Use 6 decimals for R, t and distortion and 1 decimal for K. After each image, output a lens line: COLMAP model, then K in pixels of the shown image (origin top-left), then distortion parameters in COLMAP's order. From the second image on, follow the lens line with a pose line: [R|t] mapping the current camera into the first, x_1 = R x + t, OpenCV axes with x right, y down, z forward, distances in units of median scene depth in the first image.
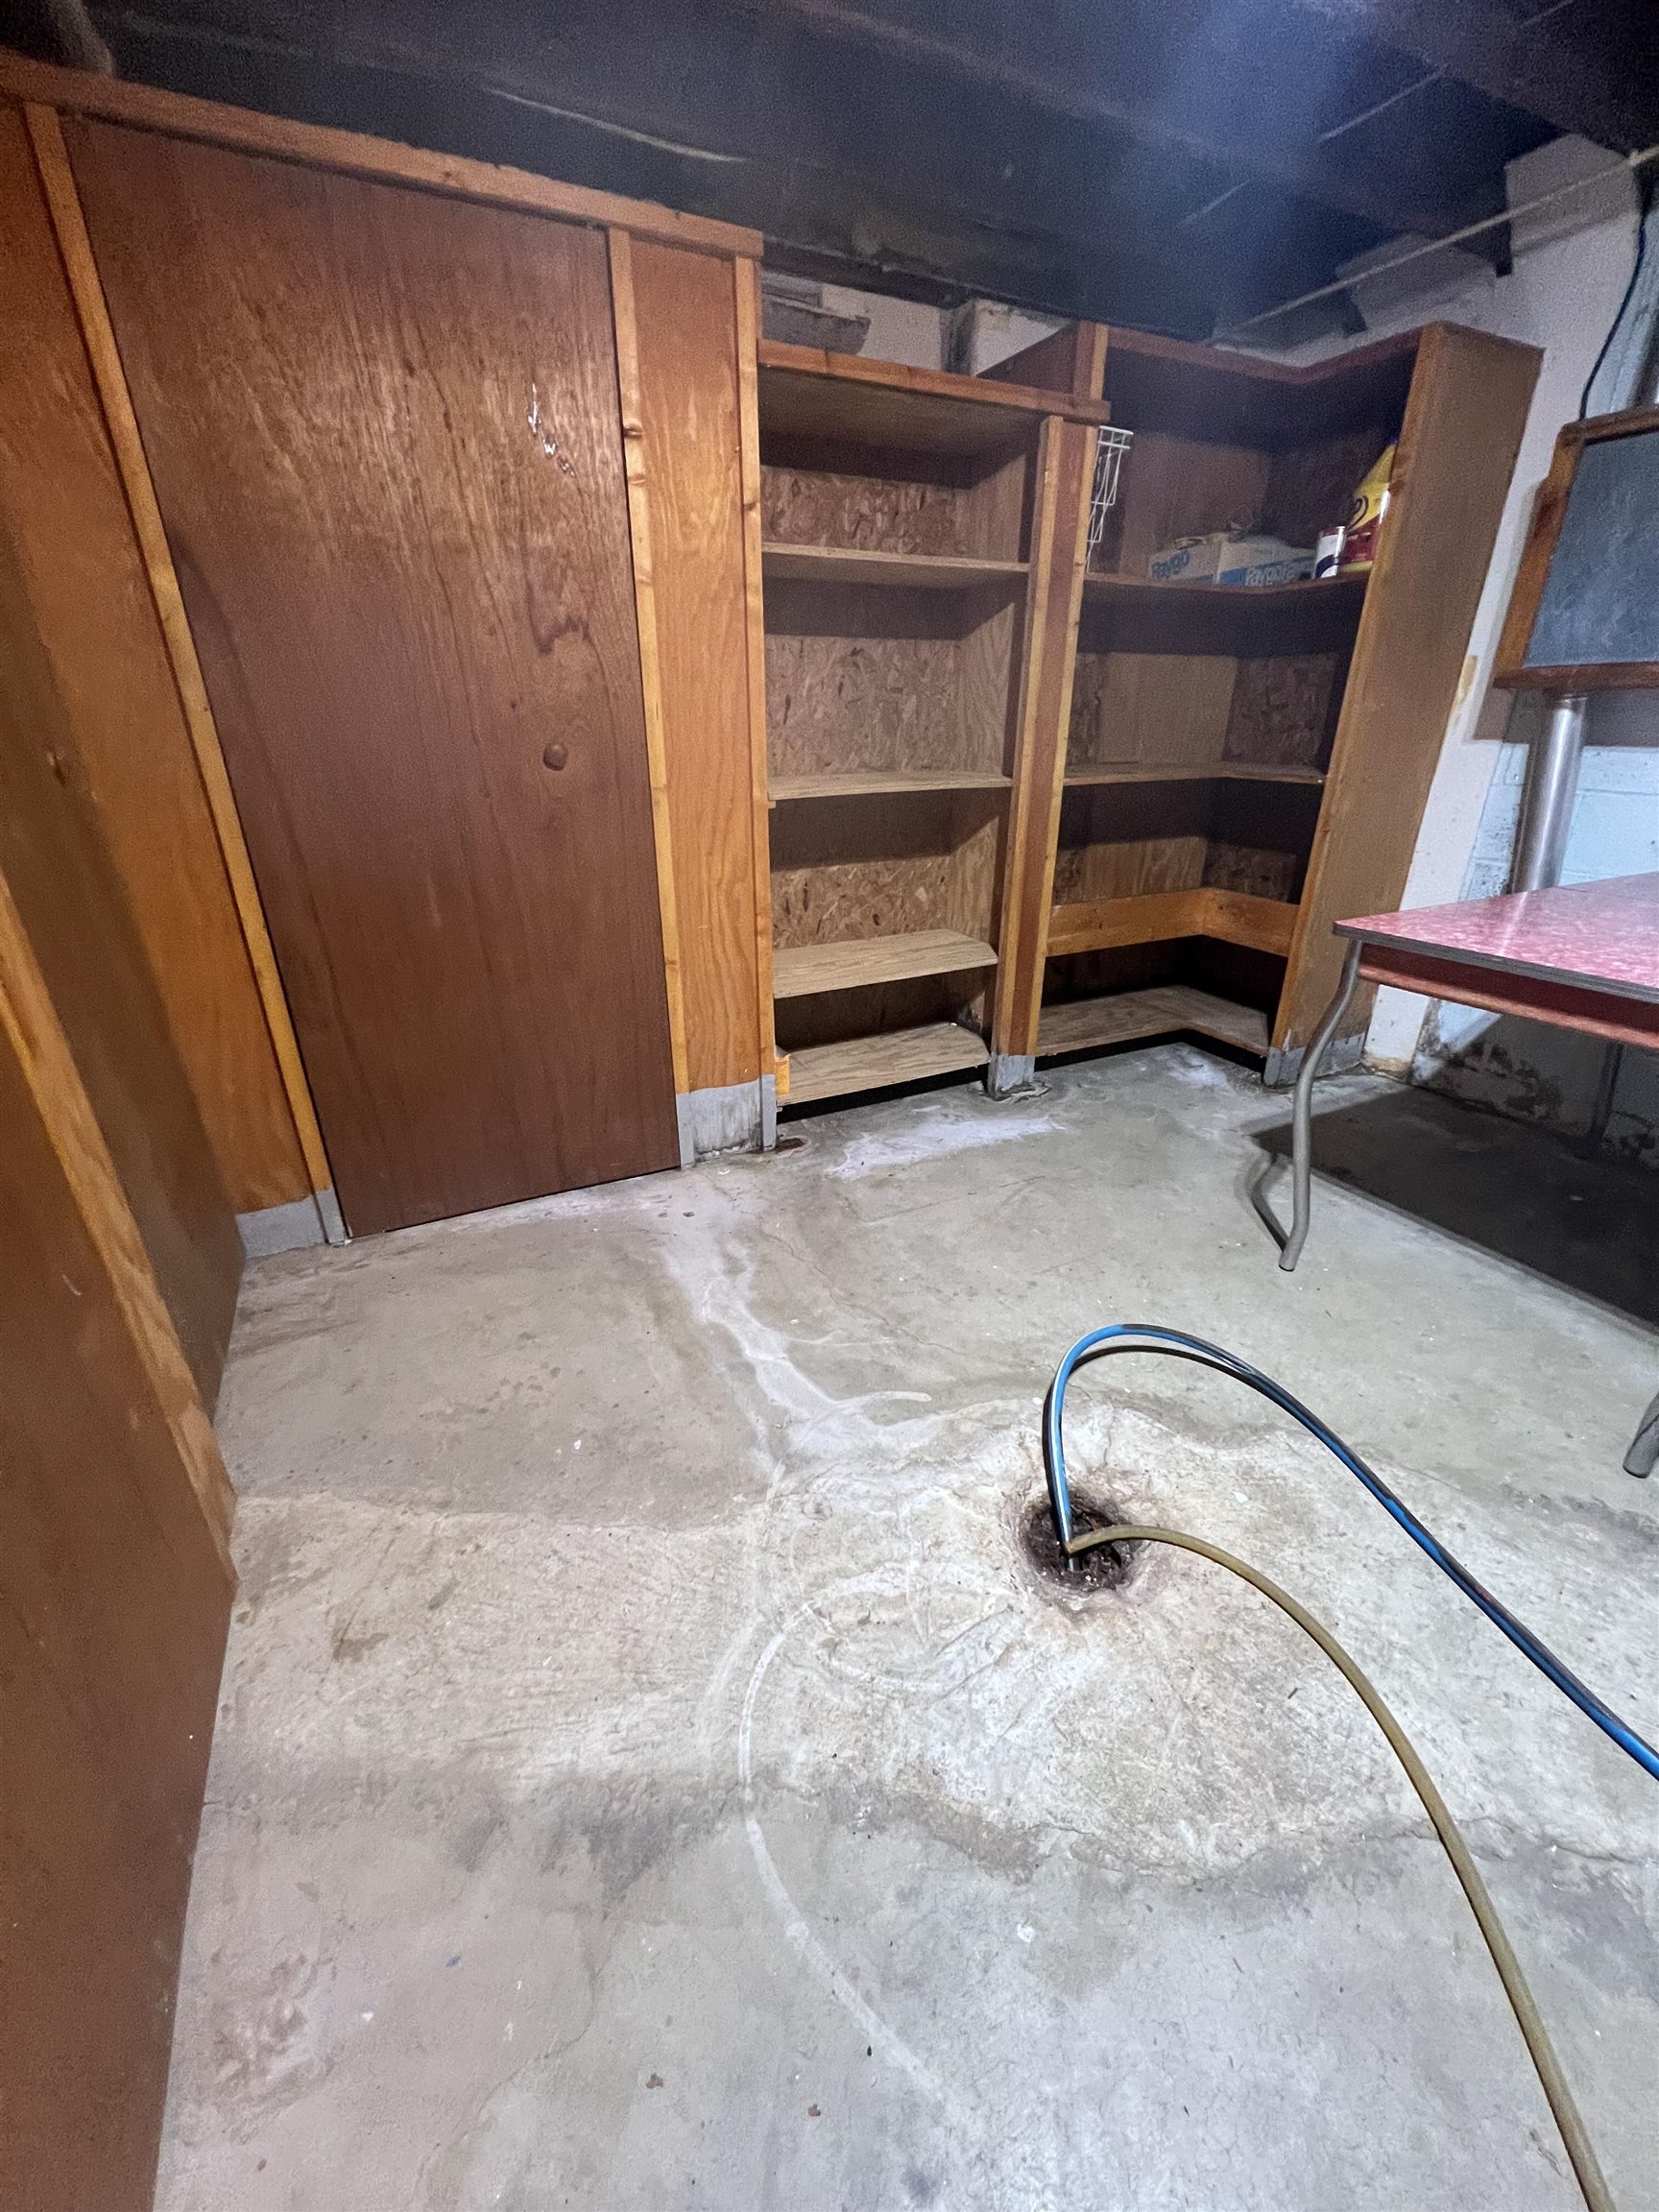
lens RADIAL K [[888.4, 0, 831.4], [0, 888.4, 1110.3], [0, 0, 1]] dist [-0.003029, 0.000694]
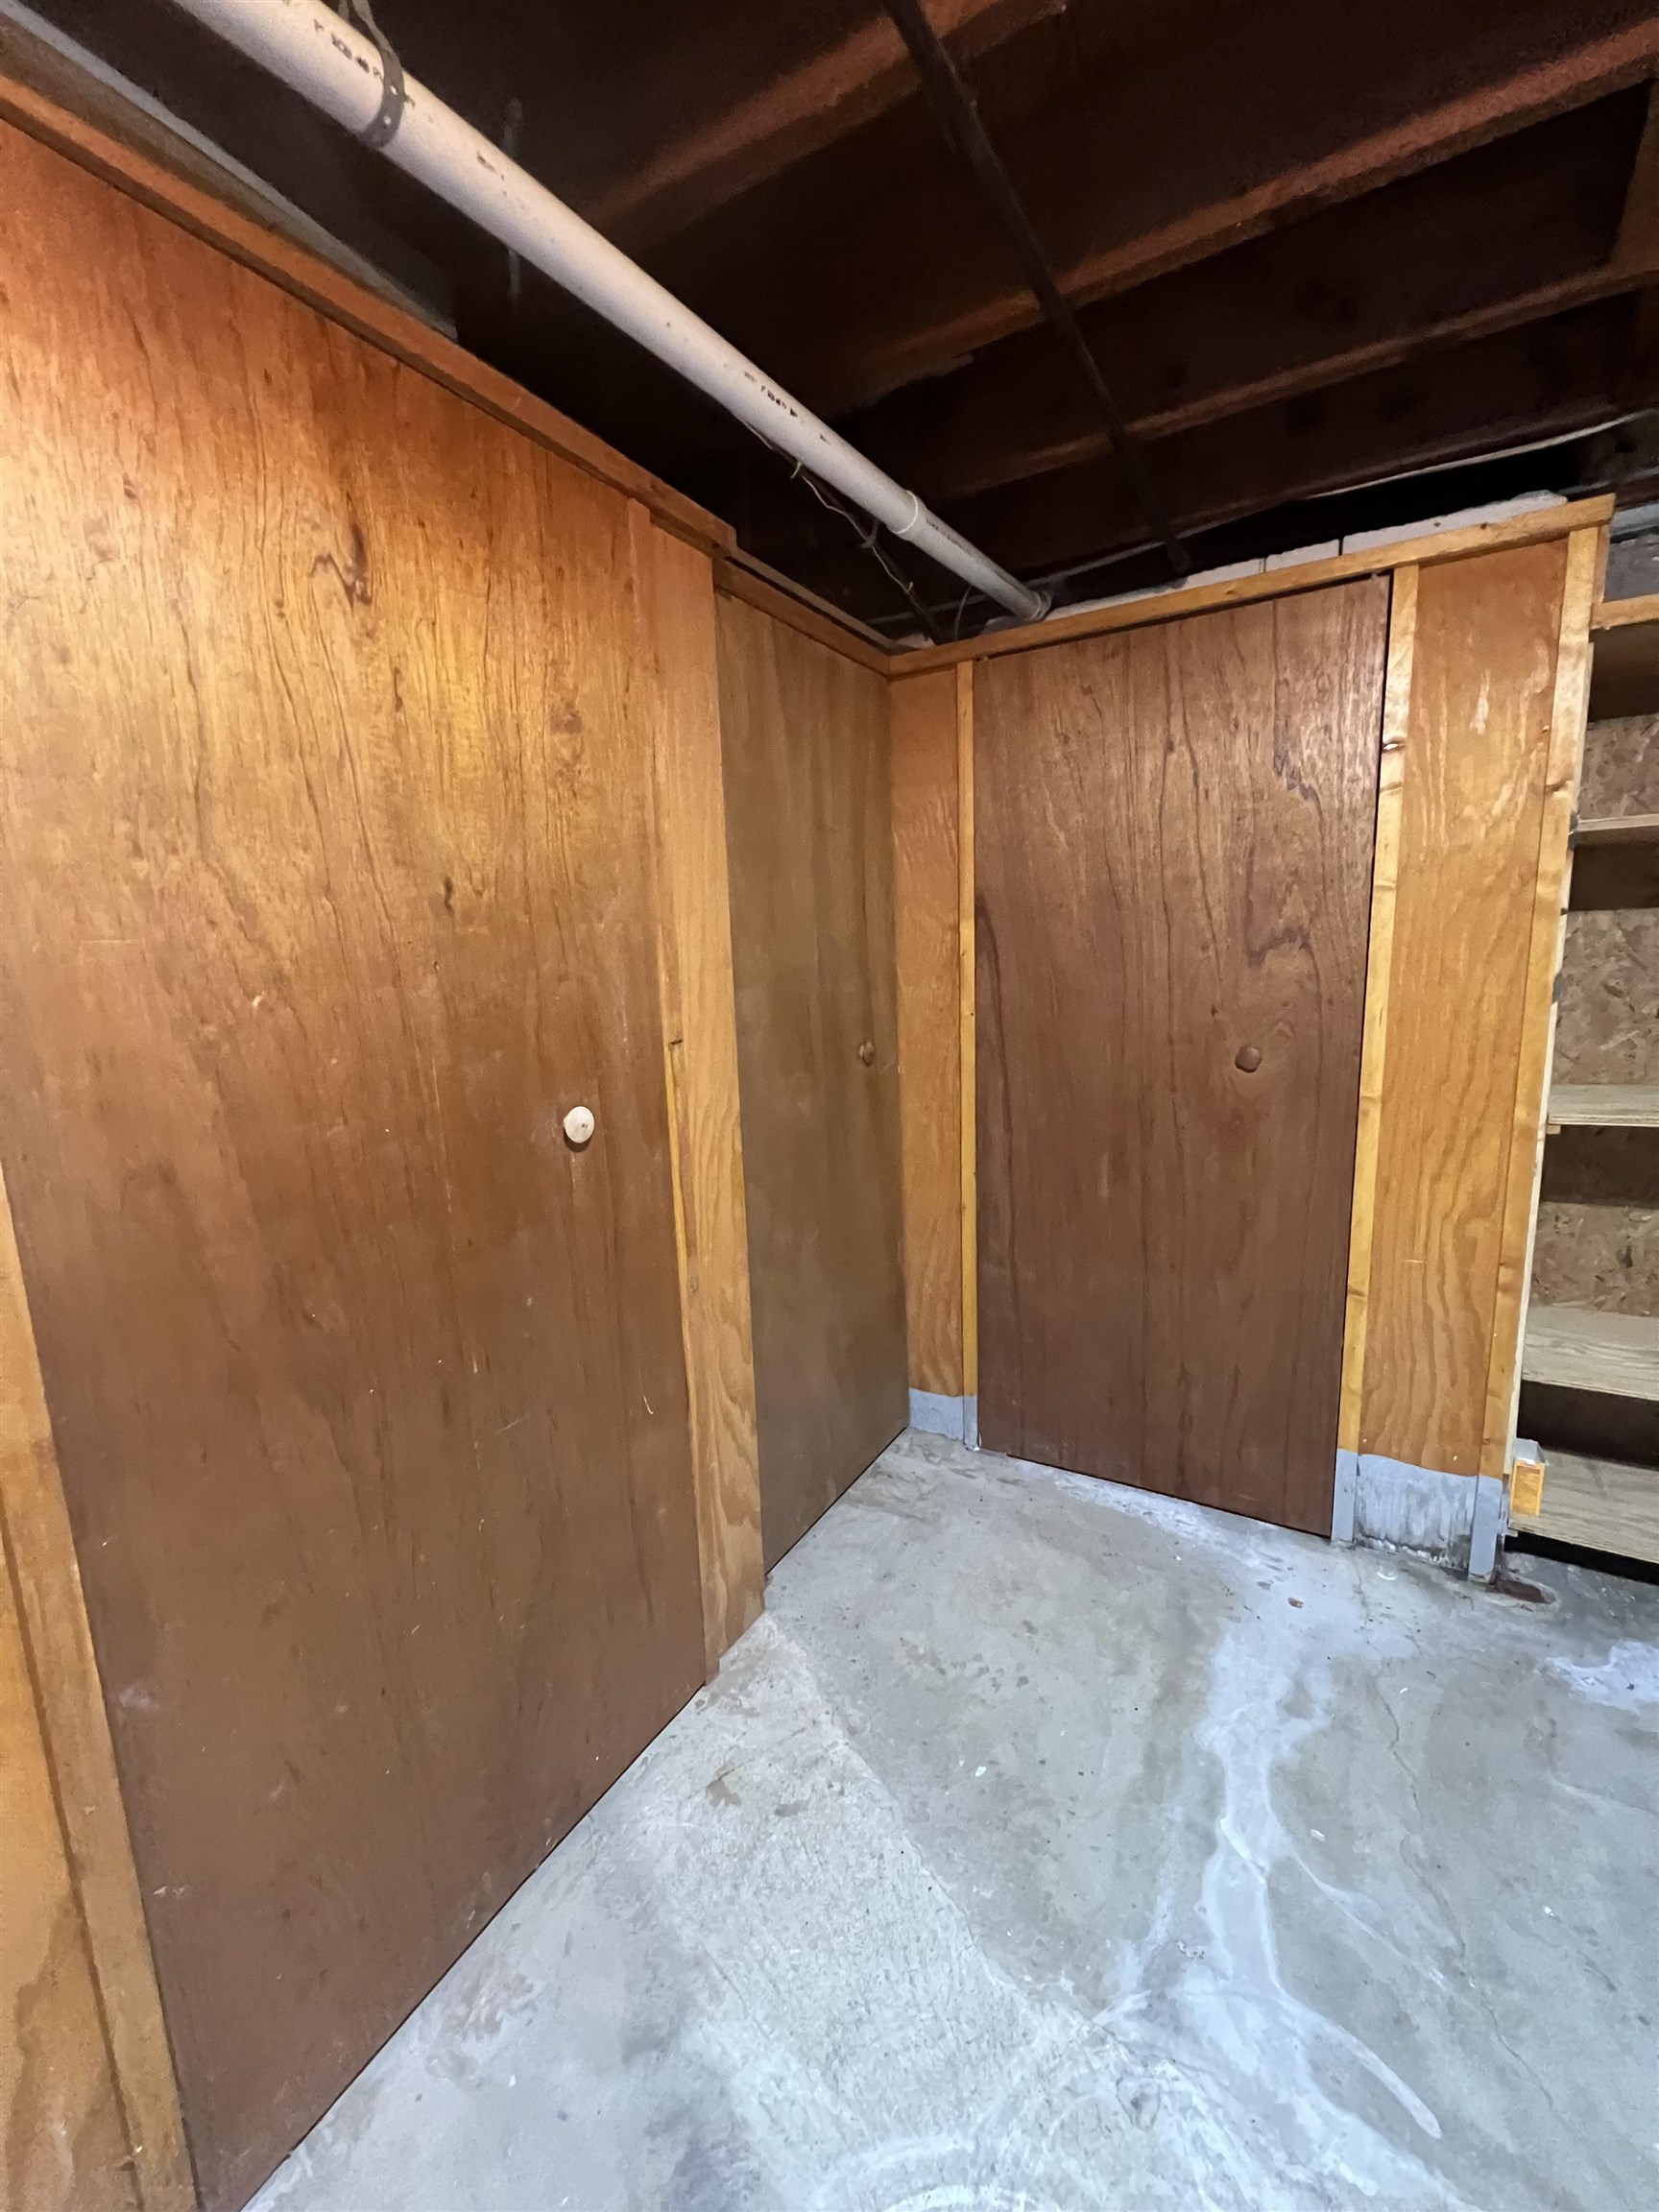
lens RADIAL K [[888.4, 0, 831.4], [0, 888.4, 1104.4], [0, 0, 1]] dist [-0.003029, 0.000694]
pose [[0.539592, 0.118524, -0.833542, 0.272799], [-0.311590, 0.947857, -0.066929, -0.149986], [0.782146, 0.295838, 0.548387, 0.127343]]
